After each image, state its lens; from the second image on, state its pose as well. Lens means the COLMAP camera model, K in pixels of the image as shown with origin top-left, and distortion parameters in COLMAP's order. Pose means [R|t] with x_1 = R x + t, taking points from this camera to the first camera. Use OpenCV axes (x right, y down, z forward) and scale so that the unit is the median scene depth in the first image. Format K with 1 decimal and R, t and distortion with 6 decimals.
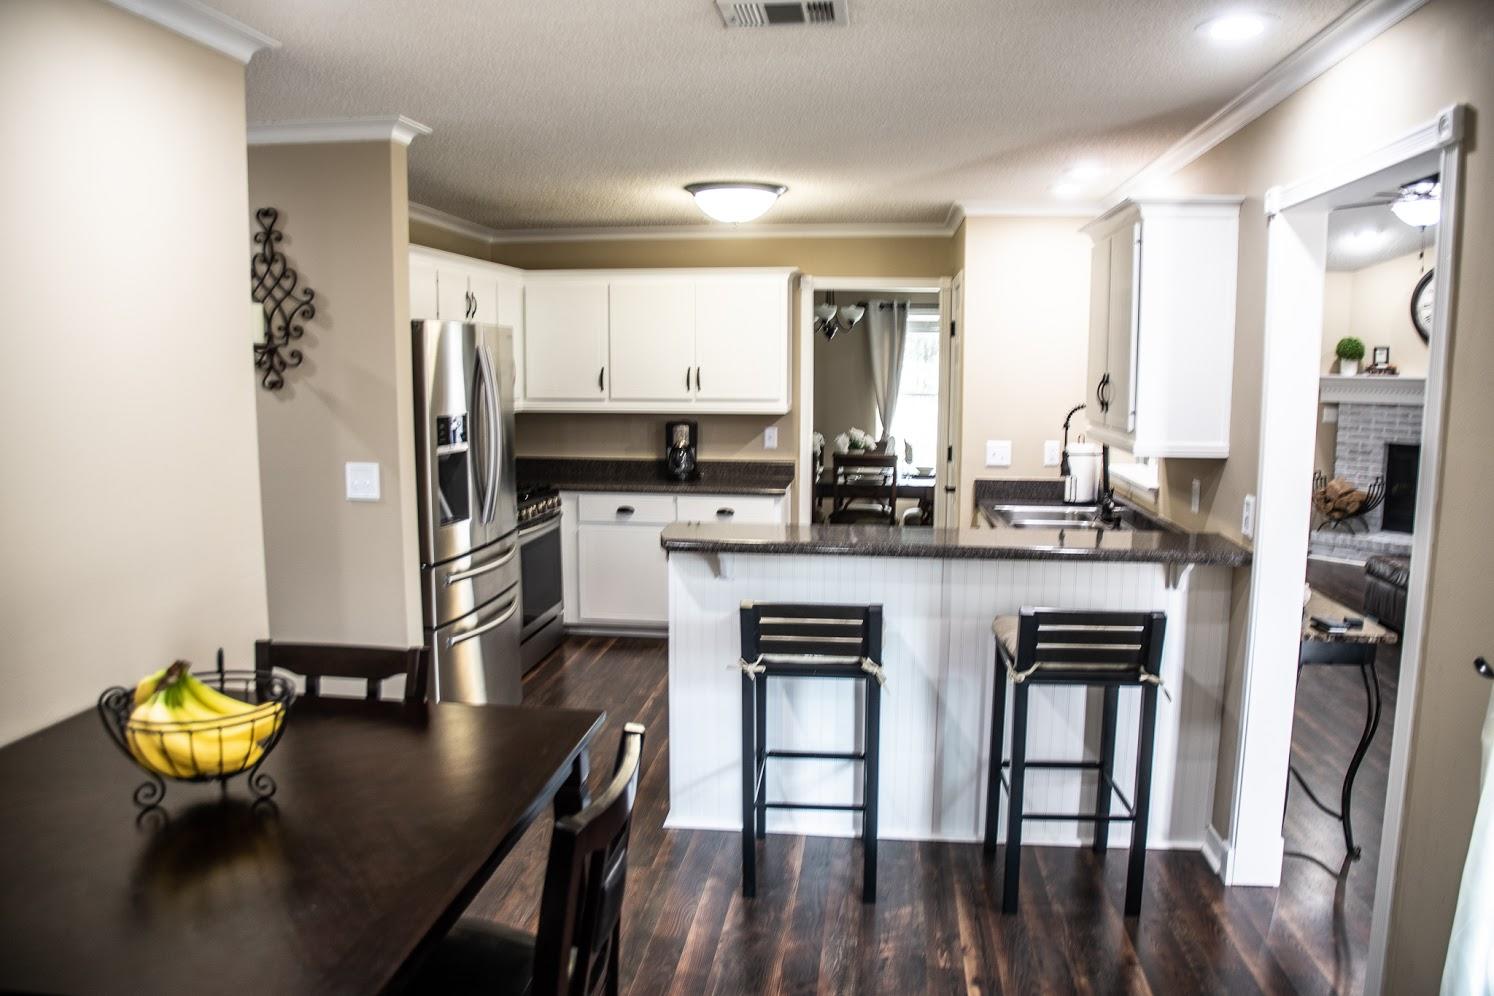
lens RADIAL K [[1056.3, 0, 736.6], [0, 1056.3, 510.8], [0, 0, 1]] dist [-0.094572, 0.022507]
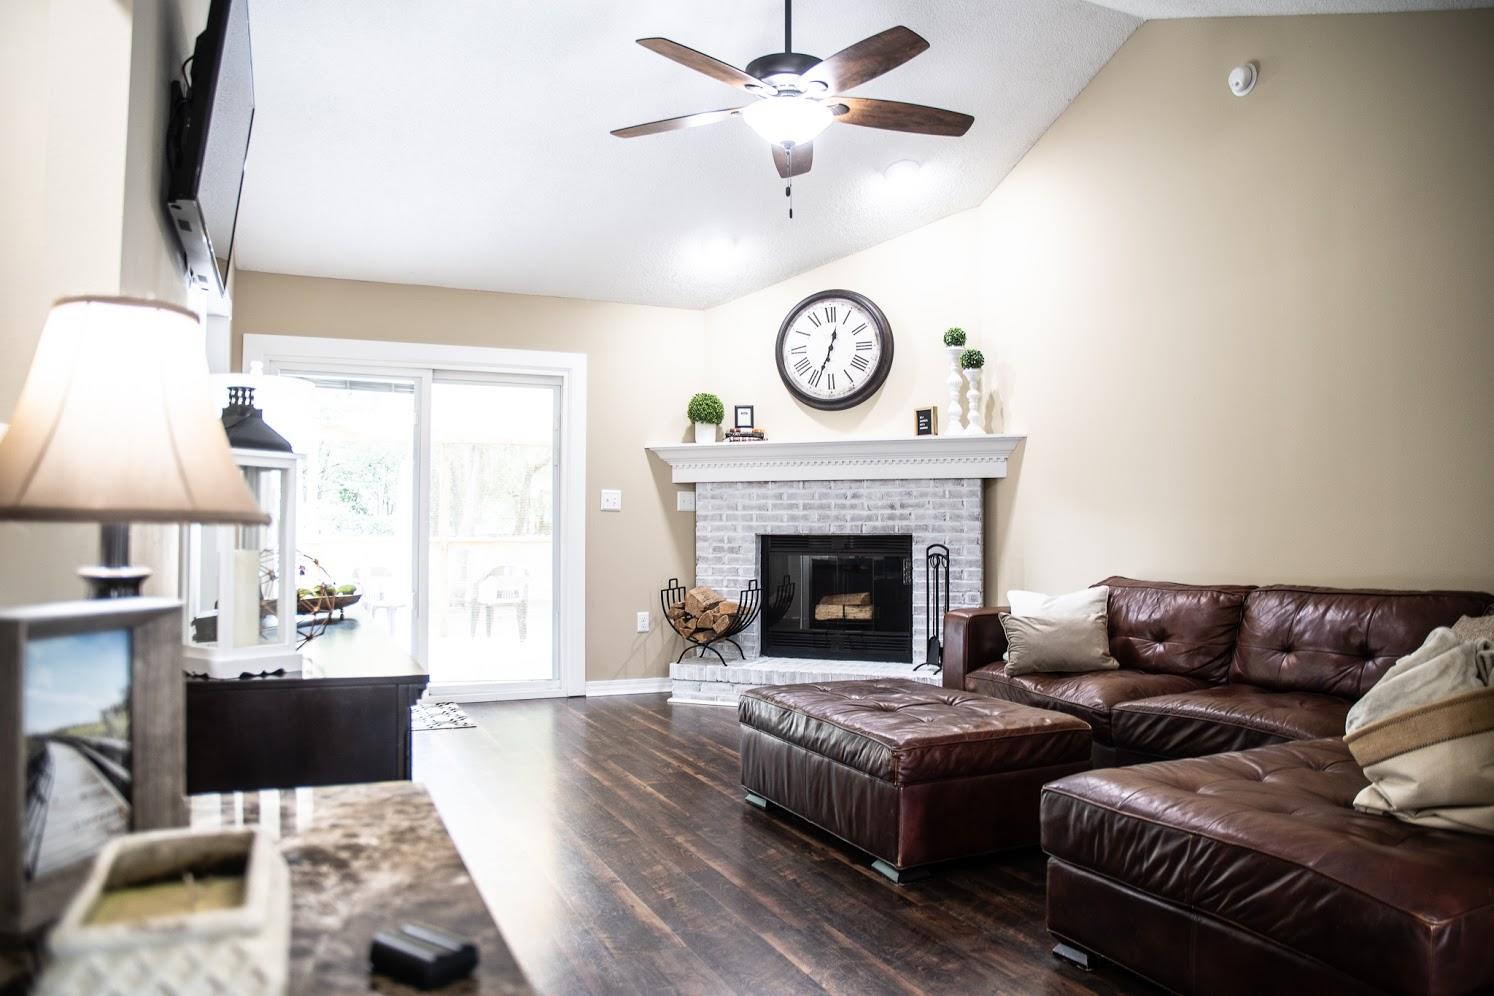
lens RADIAL K [[1056.3, 0, 744.2], [0, 1056.3, 498.3], [0, 0, 1]] dist [-0.094572, 0.022507]
pose [[0.852088, 0.018228, 0.523081, 0.232663], [0.070552, 0.986272, -0.149297, 0.019879], [-0.518622, 0.164119, 0.839104, 0.365914]]
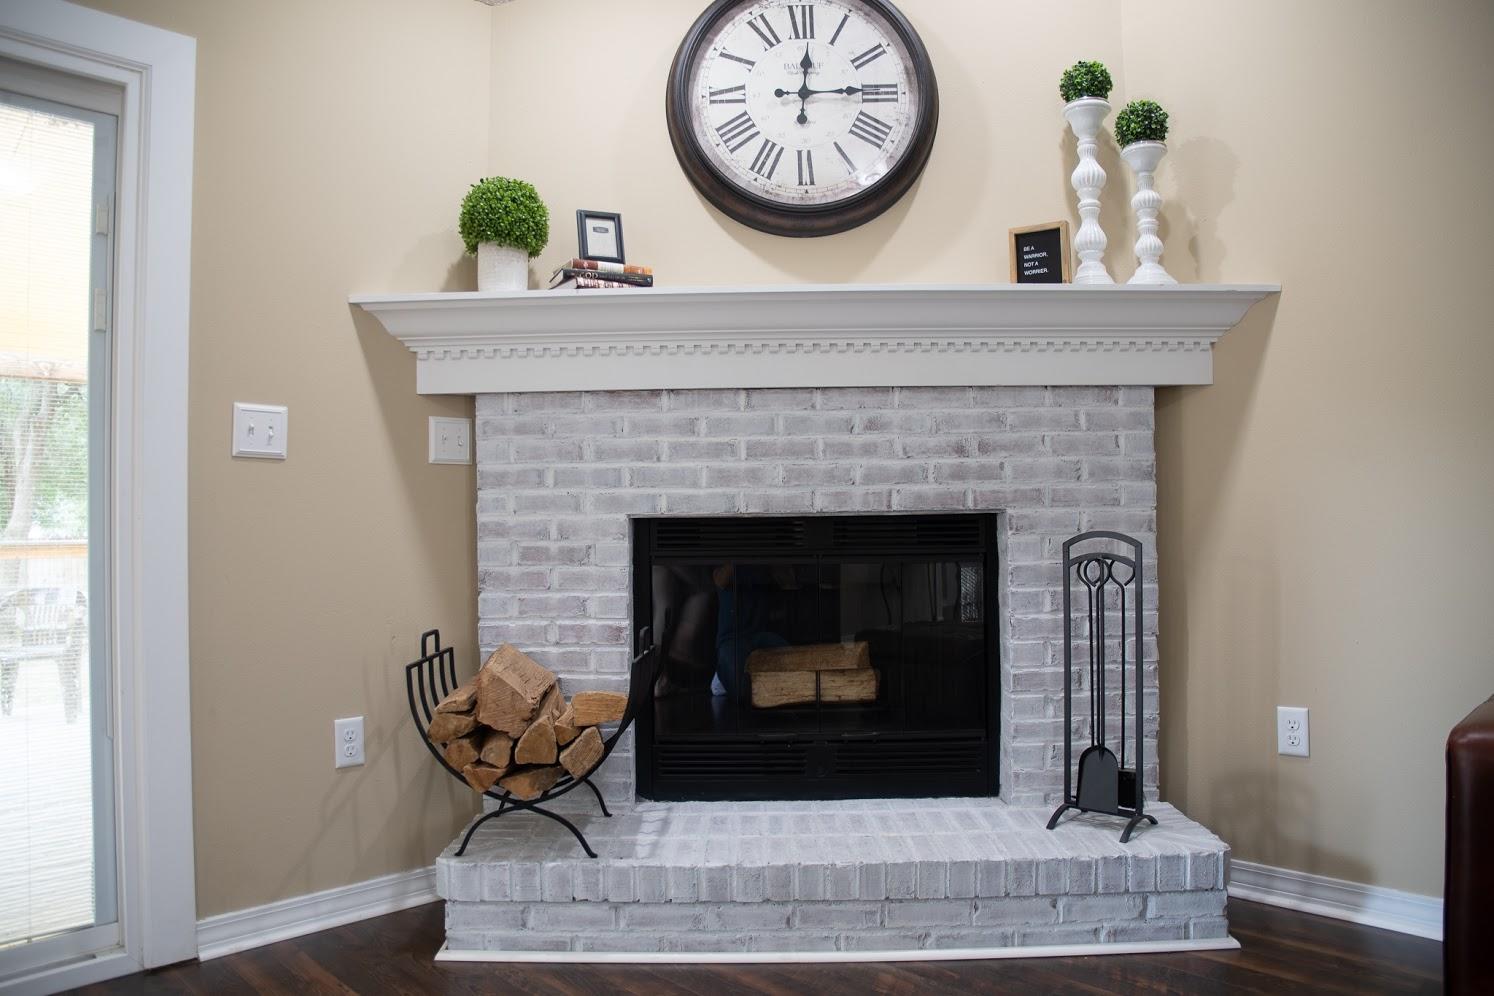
lens RADIAL K [[1056.3, 0, 742.5], [0, 1056.3, 501.1], [0, 0, 1]] dist [-0.094572, 0.022507]
pose [[0.623022, 0.012854, 0.782099, 0.407889], [0.120304, 0.986394, -0.112046, -0.031903], [-0.772898, 0.163897, 0.612998, 0.777555]]
